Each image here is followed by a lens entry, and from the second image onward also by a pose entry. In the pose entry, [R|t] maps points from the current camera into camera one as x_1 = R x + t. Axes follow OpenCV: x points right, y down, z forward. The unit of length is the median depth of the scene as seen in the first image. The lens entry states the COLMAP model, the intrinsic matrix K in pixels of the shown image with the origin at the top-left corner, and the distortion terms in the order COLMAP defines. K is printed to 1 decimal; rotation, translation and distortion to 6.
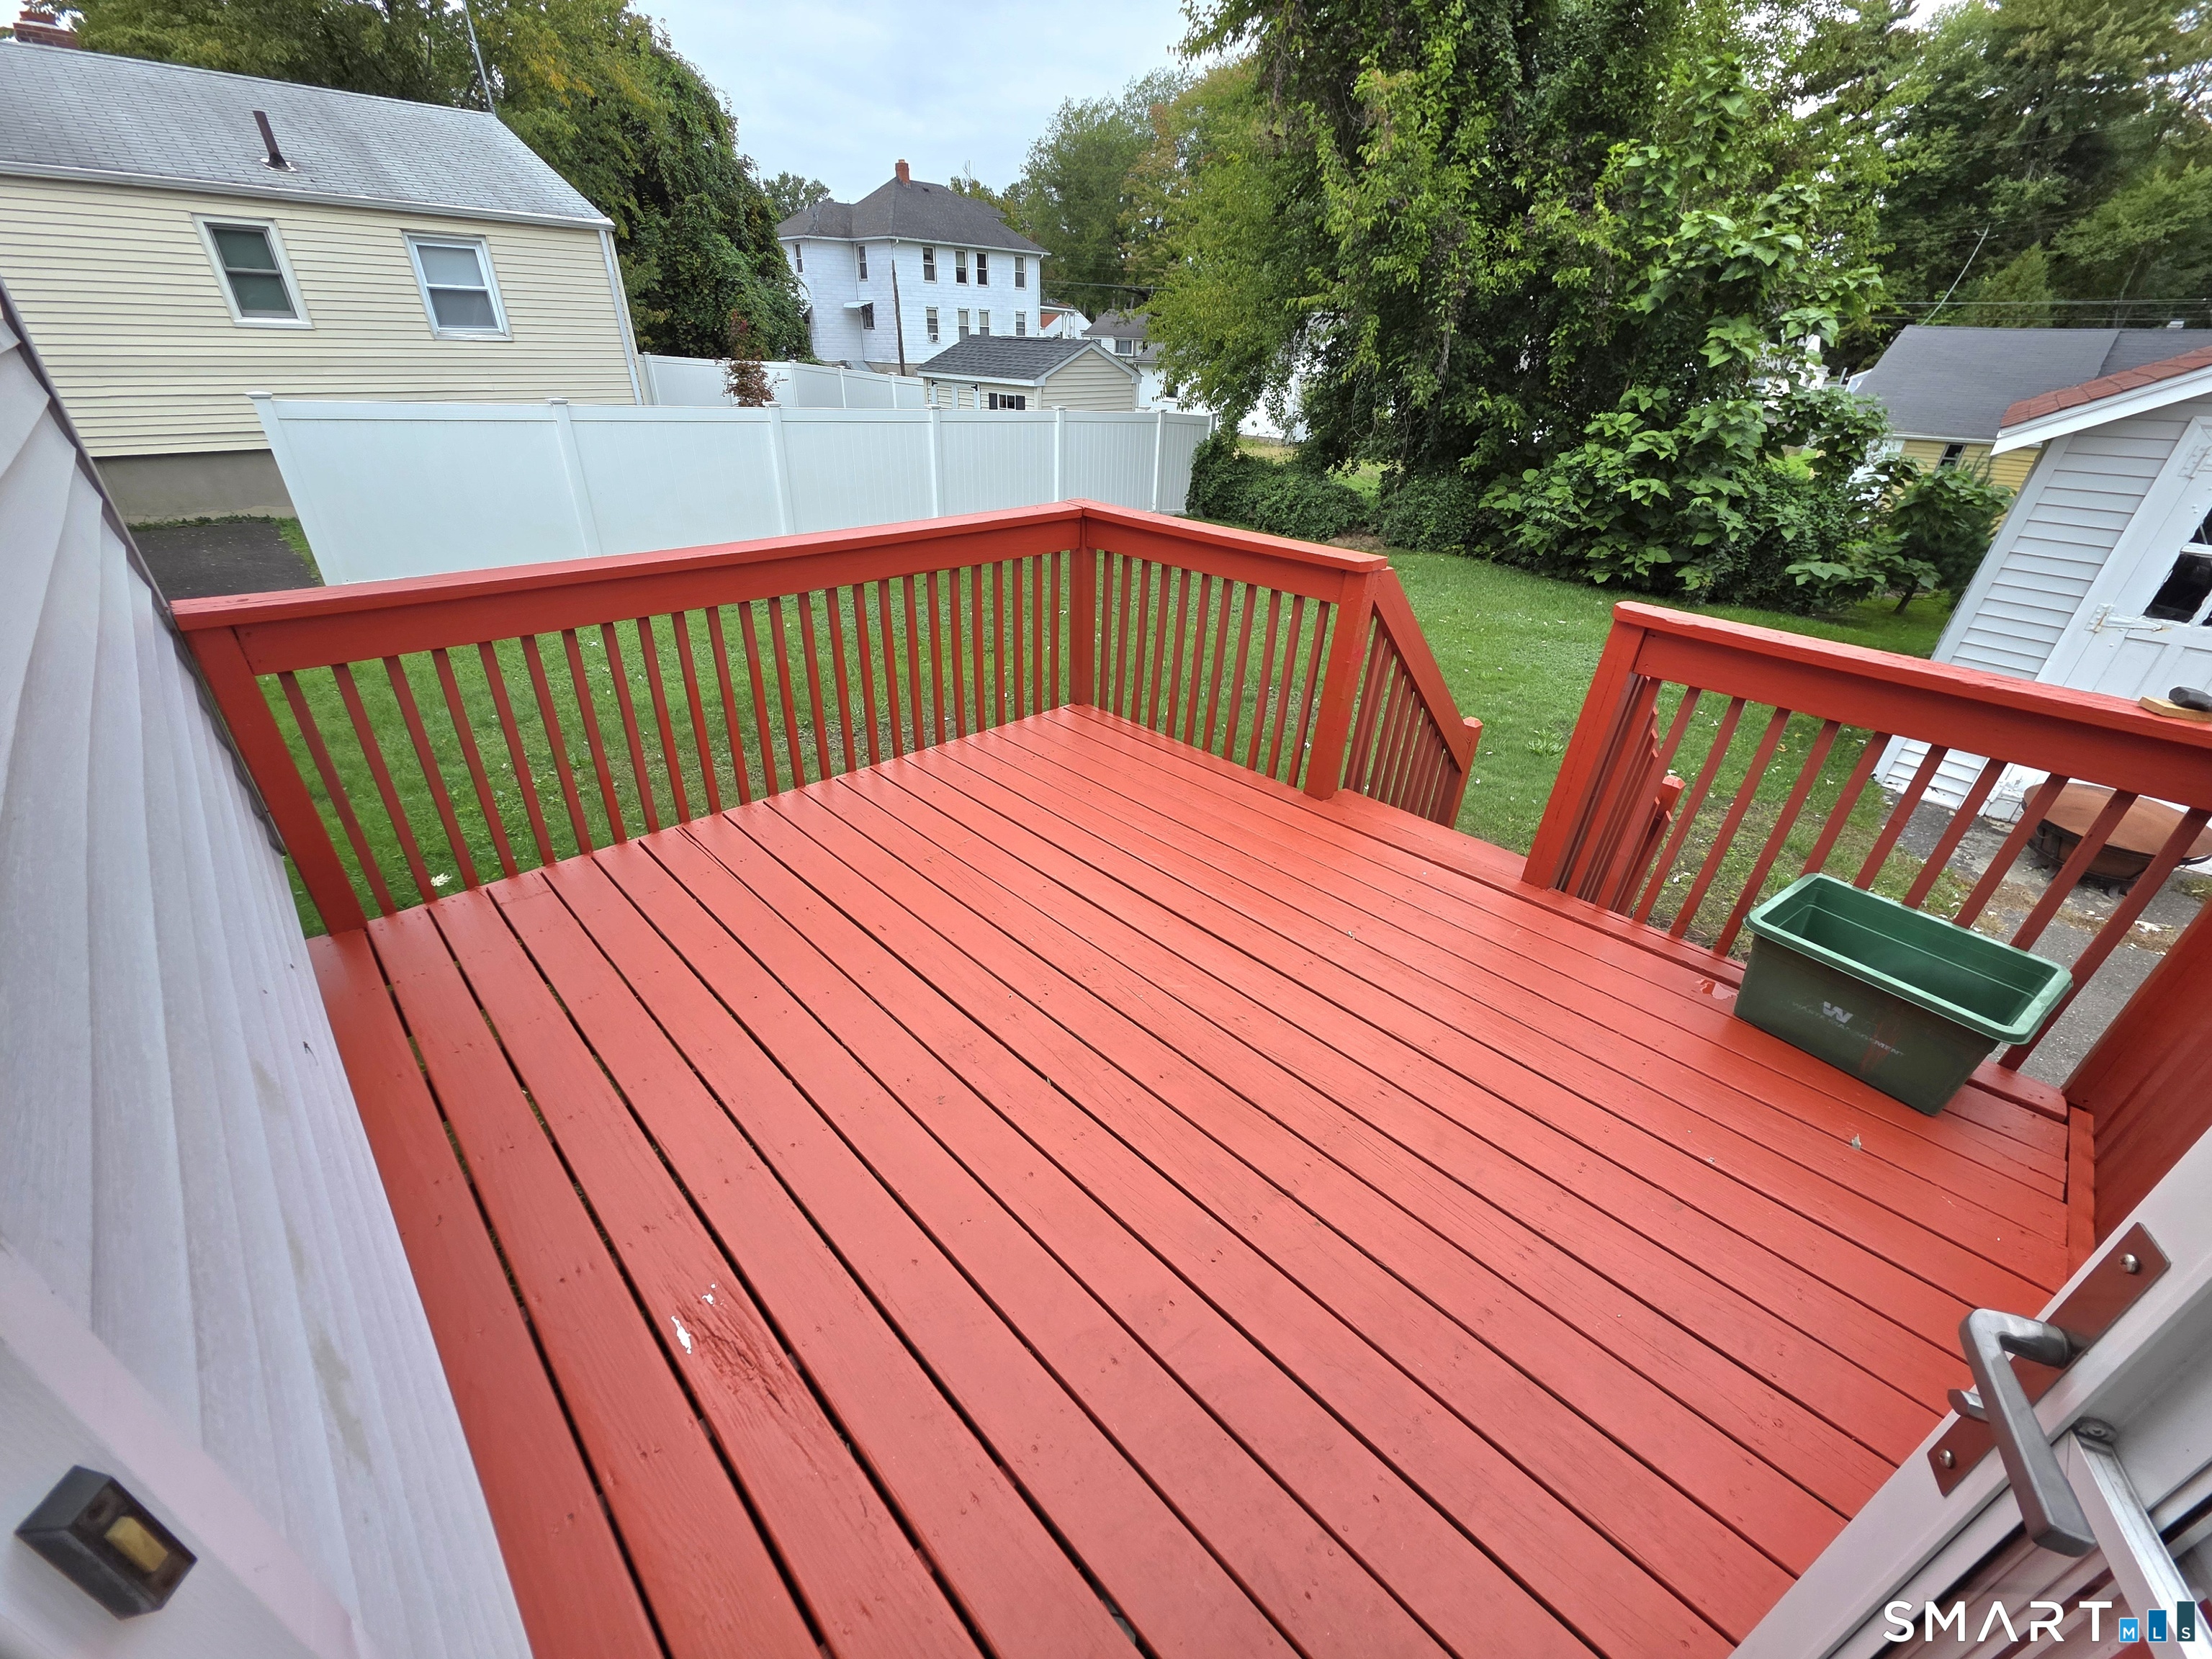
lens RADIAL K [[879.9, 0, 1104.0], [0, 879.9, 833.0], [0, 0, 1]] dist [0.000162, 0.000211]
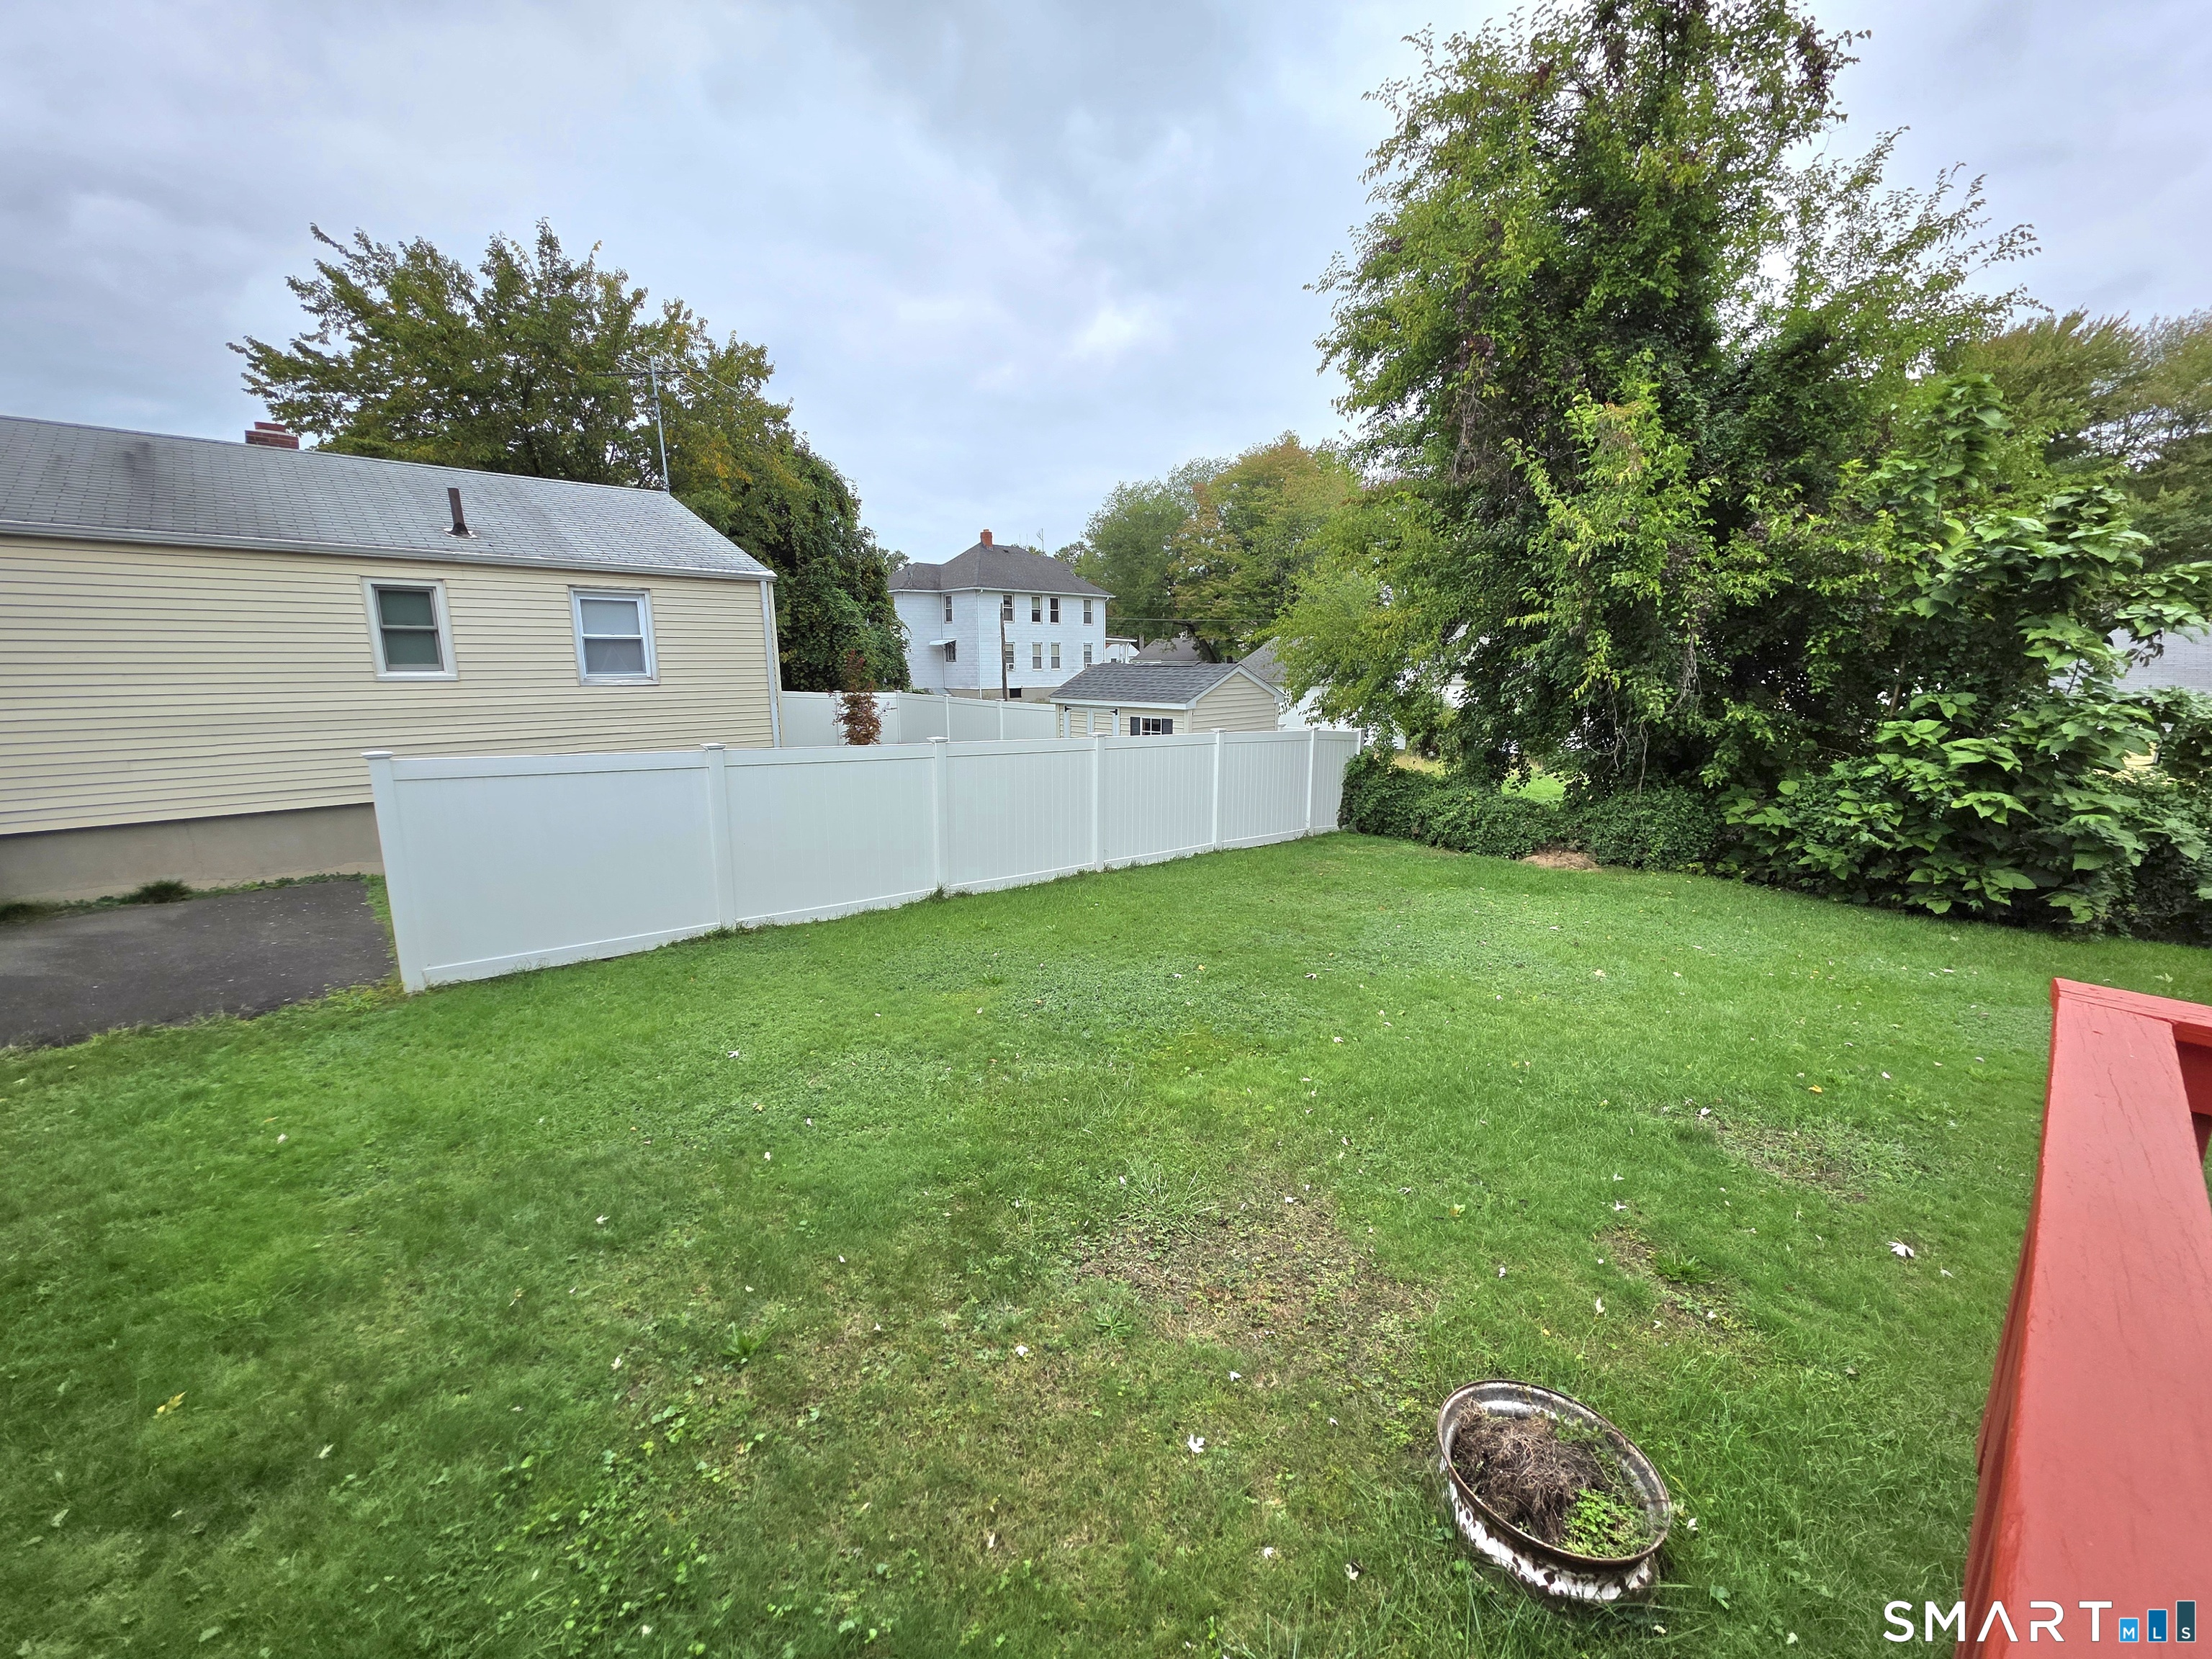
lens RADIAL K [[879.9, 0, 1102.3], [0, 879.9, 829.7], [0, 0, 1]] dist [0.000162, 0.000211]
pose [[0.998914, -0.024085, -0.039880, -0.171581], [0.010098, 0.947584, -0.319348, -0.111206], [0.045481, 0.318598, 0.946798, 0.187433]]
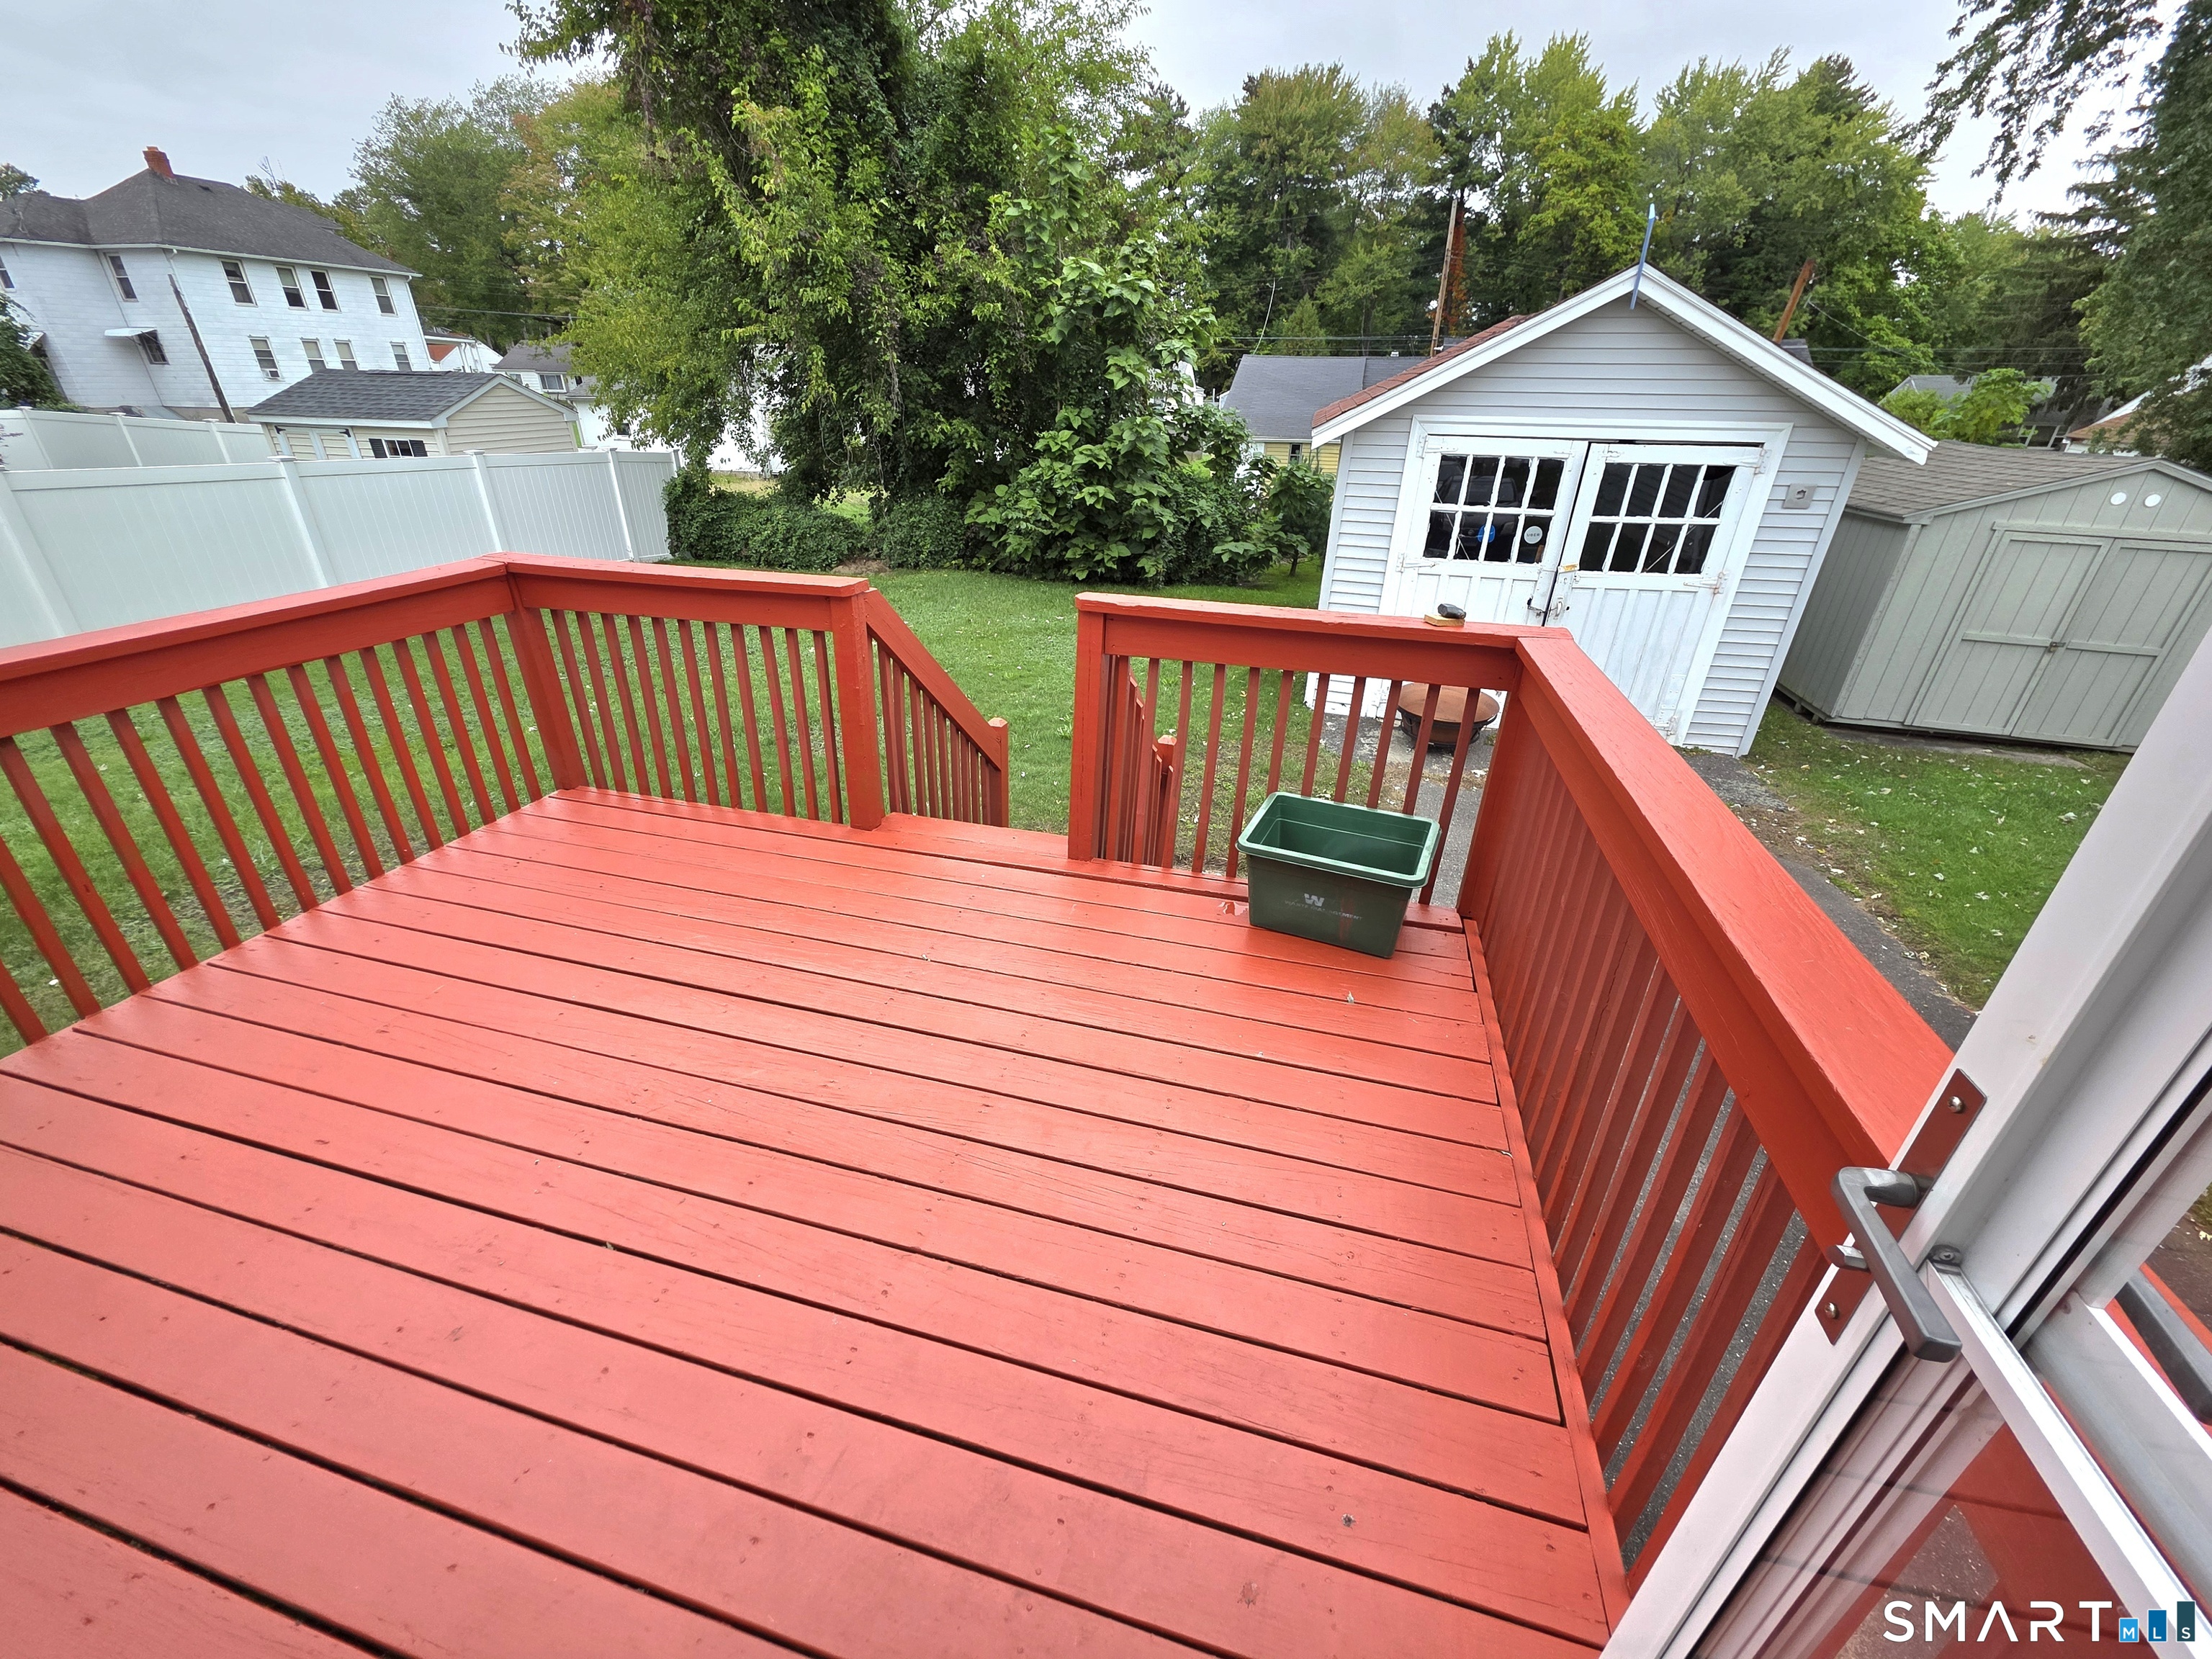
lens RADIAL K [[879.9, 0, 1105.0], [0, 879.9, 831.8], [0, 0, 1]] dist [0.000162, 0.000211]
pose [[0.863479, -0.242685, 0.442163, 0.012438], [0.255374, 0.966324, 0.031666, -0.000008], [-0.434958, 0.085574, 0.896375, 0.004703]]
